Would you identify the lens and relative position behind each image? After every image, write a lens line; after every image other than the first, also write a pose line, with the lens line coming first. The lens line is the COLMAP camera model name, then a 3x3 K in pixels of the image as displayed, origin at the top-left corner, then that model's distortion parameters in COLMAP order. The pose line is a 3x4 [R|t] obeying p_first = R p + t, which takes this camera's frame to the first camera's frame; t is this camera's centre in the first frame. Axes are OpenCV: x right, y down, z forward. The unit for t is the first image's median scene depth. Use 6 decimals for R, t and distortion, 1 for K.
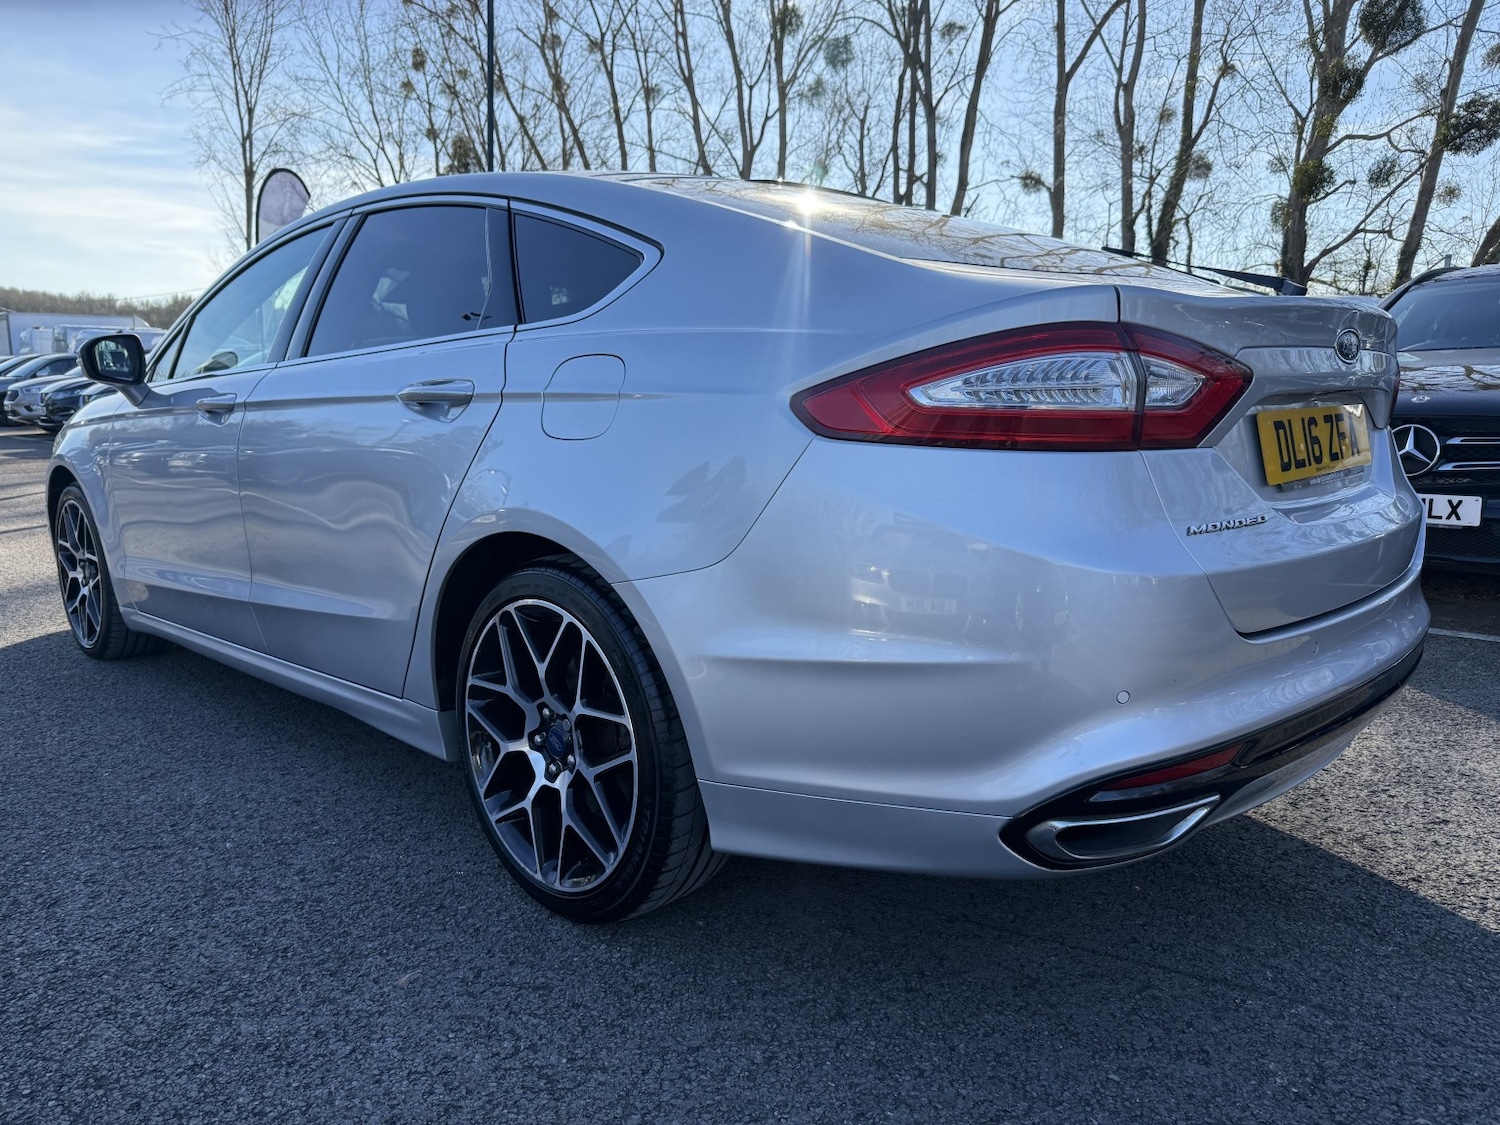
lens RADIAL K [[1168.8, 0, 764.8], [0, 1168.8, 585.1], [0, 0, 1]] dist [0.004009, -0.015457]
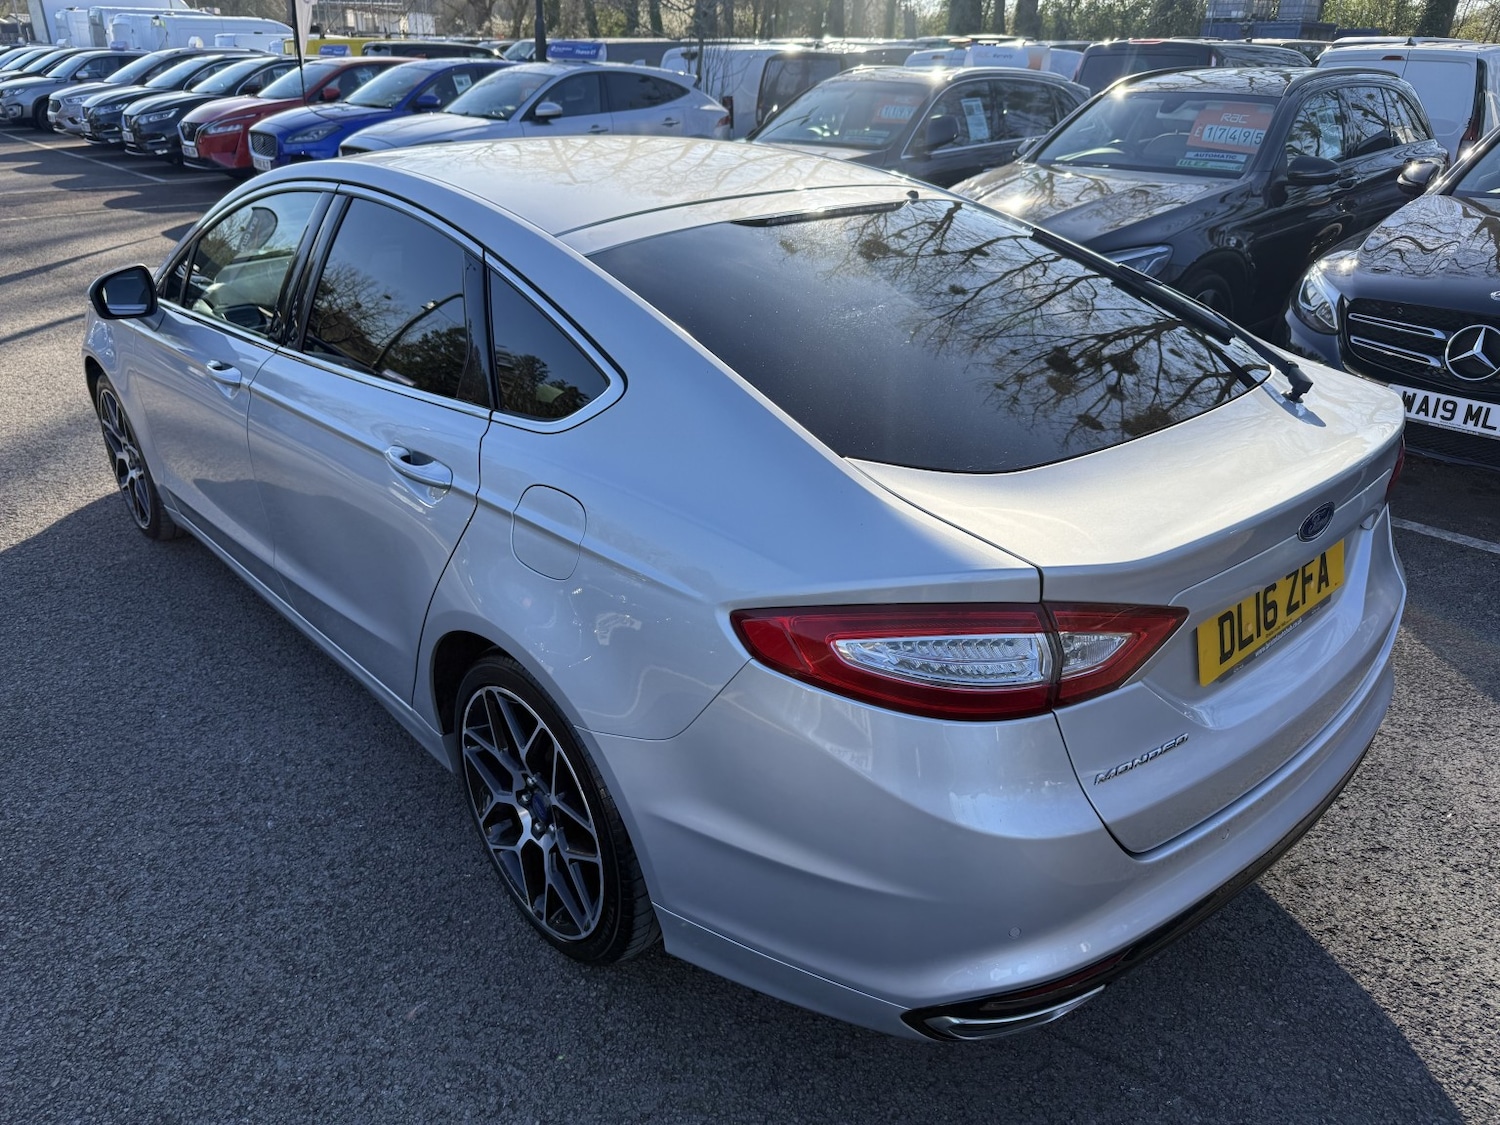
lens RADIAL K [[1168.8, 0, 764.8], [0, 1168.8, 585.1], [0, 0, 1]] dist [0.004009, -0.015457]
pose [[0.997370, 0.040648, -0.060005, 0.089246], [-0.021845, 0.958017, 0.285879, -0.377669], [0.069106, -0.283816, 0.956385, 0.016233]]
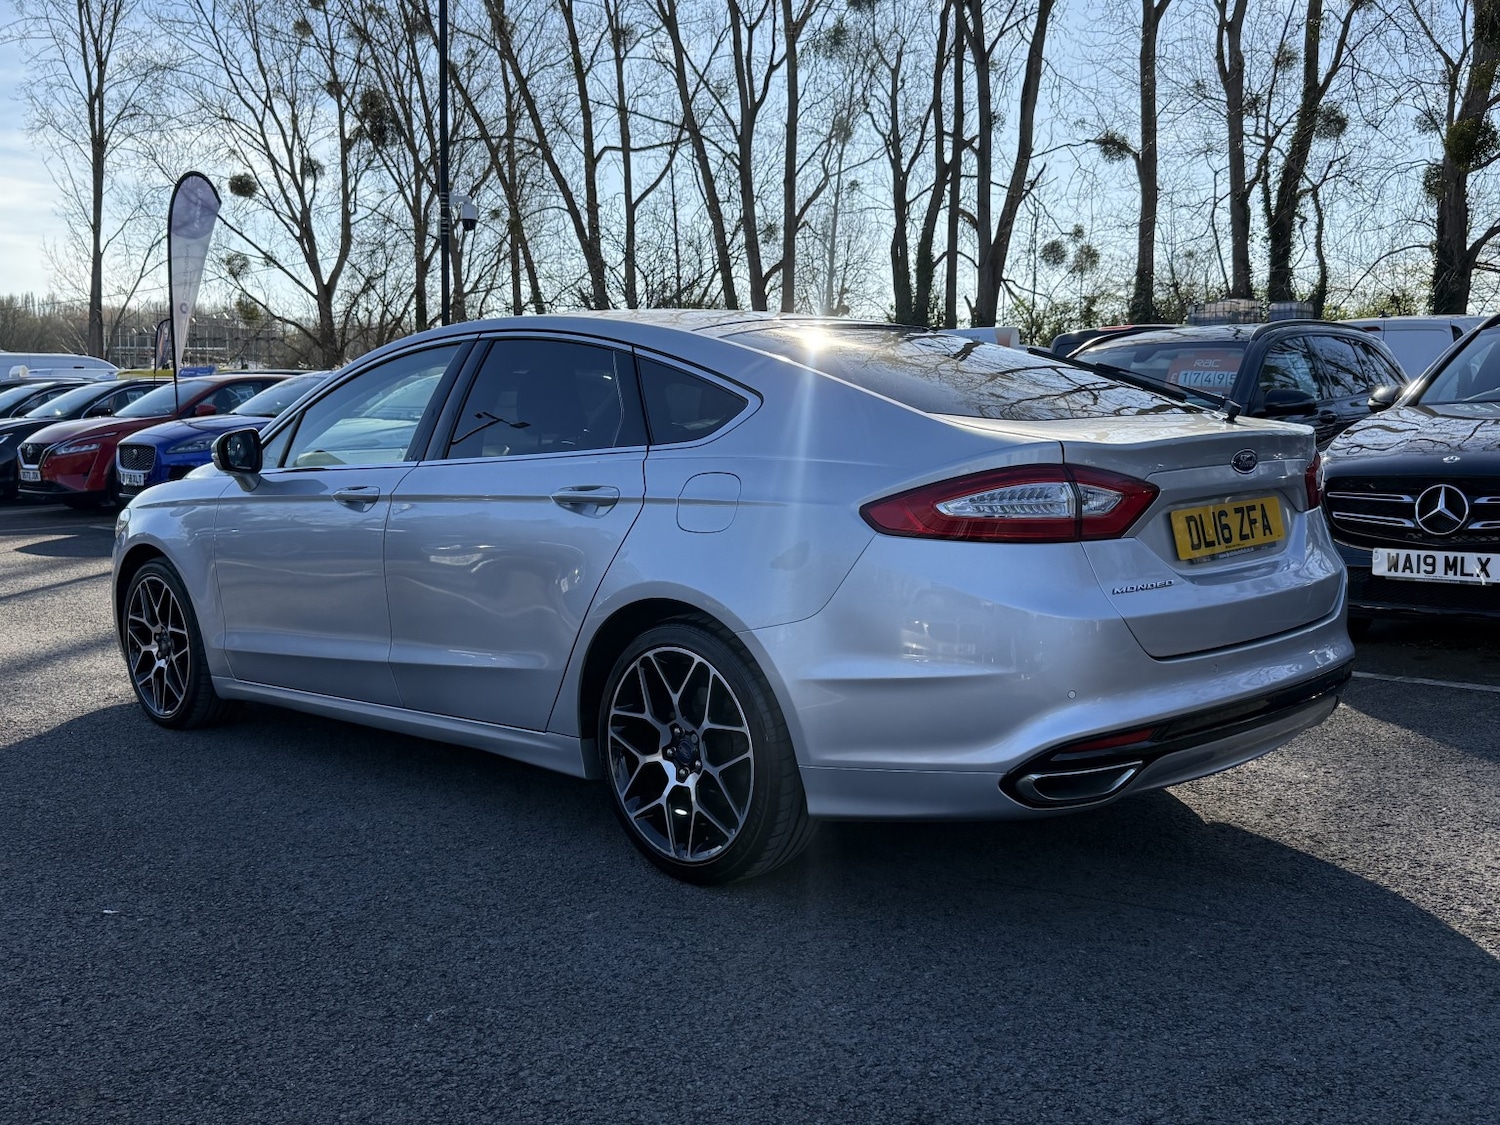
lens RADIAL K [[1710.8, 0, 754.4], [0, 1710.8, 560.4], [0, 0, 1]] dist [0.185094, -0.427565]
pose [[0.999899, -0.013935, -0.002636, -0.087134], [0.013722, 0.997554, -0.068536, 0.047771], [0.003584, 0.068493, 0.997645, -0.980563]]
